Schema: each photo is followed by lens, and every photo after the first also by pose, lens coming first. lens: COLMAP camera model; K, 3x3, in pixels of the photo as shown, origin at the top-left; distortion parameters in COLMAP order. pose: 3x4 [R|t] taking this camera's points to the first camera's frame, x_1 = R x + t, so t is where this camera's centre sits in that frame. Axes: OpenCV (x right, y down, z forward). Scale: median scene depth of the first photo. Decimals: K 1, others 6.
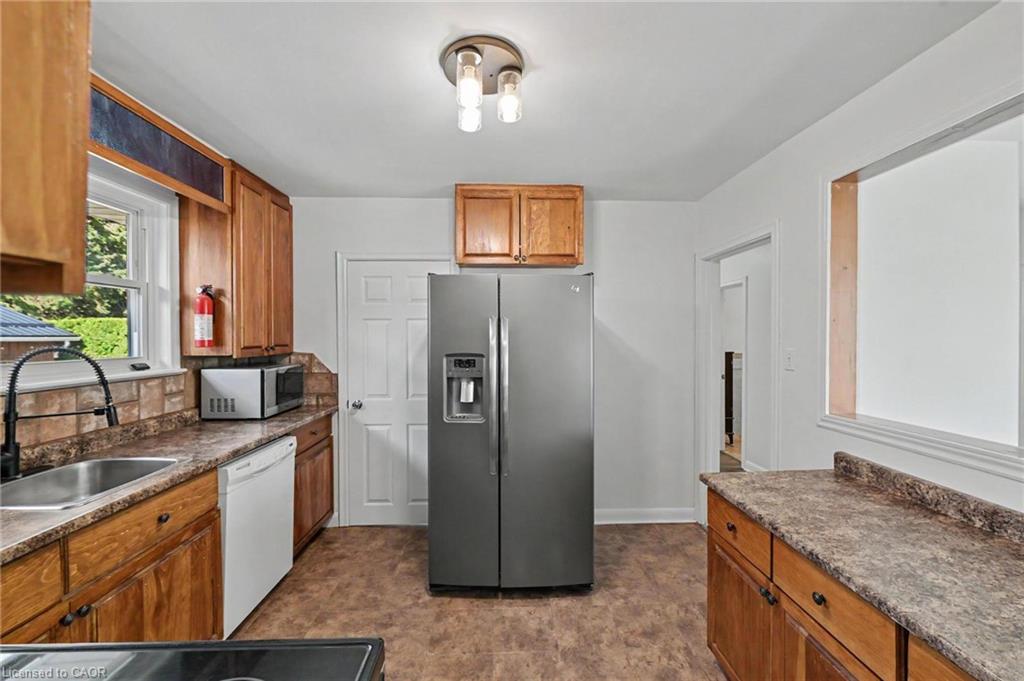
lens RADIAL K [[405.9, 0, 513.4], [0, 405.9, 341.9], [0, 0, 1]] dist [-0.006388, 0.000101]
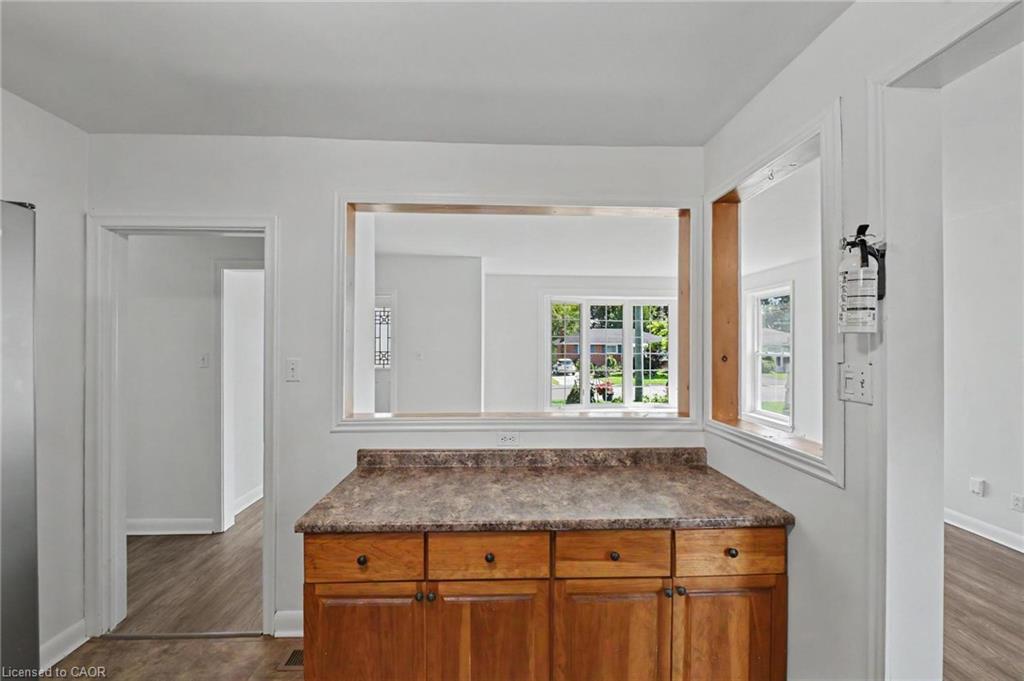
lens RADIAL K [[405.9, 0, 513.4], [0, 405.9, 341.9], [0, 0, 1]] dist [-0.006388, 0.000101]
pose [[-0.000400, 0.010571, 0.999944, -0.293440], [0.010045, 0.999894, -0.010567, -0.007041], [-0.999949, 0.010040, -0.000506, 0.549801]]
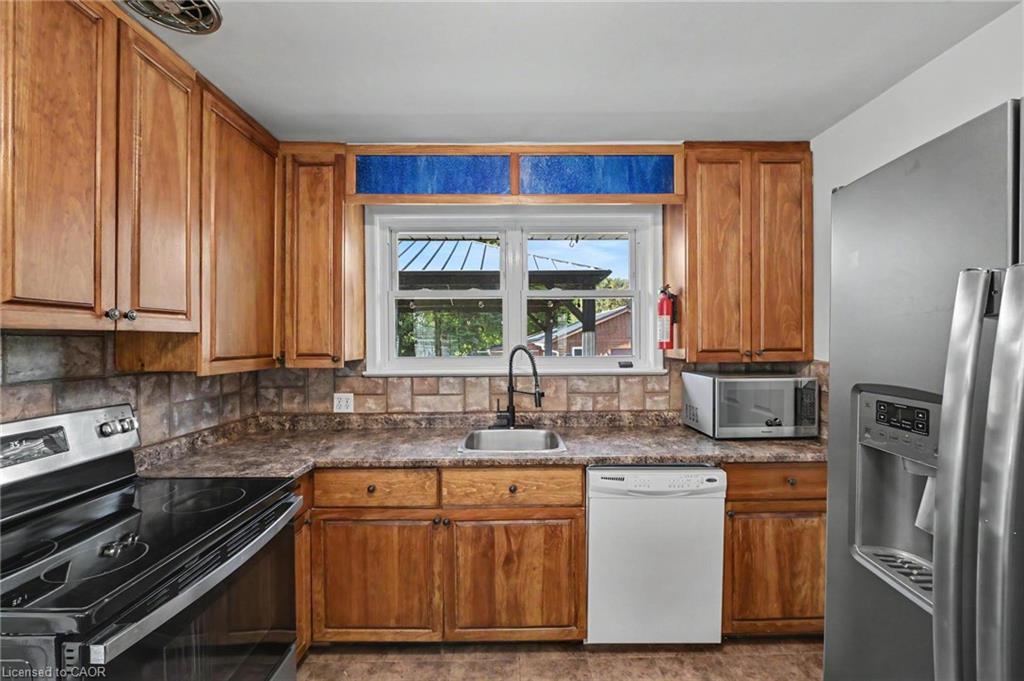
lens RADIAL K [[405.9, 0, 513.4], [0, 405.9, 341.9], [0, 0, 1]] dist [-0.006388, 0.000101]
pose [[-0.025206, 0.010088, -0.999631, 0.268385], [-0.008497, 0.999911, 0.010305, -0.013660], [0.999646, 0.008754, -0.025118, 0.790779]]
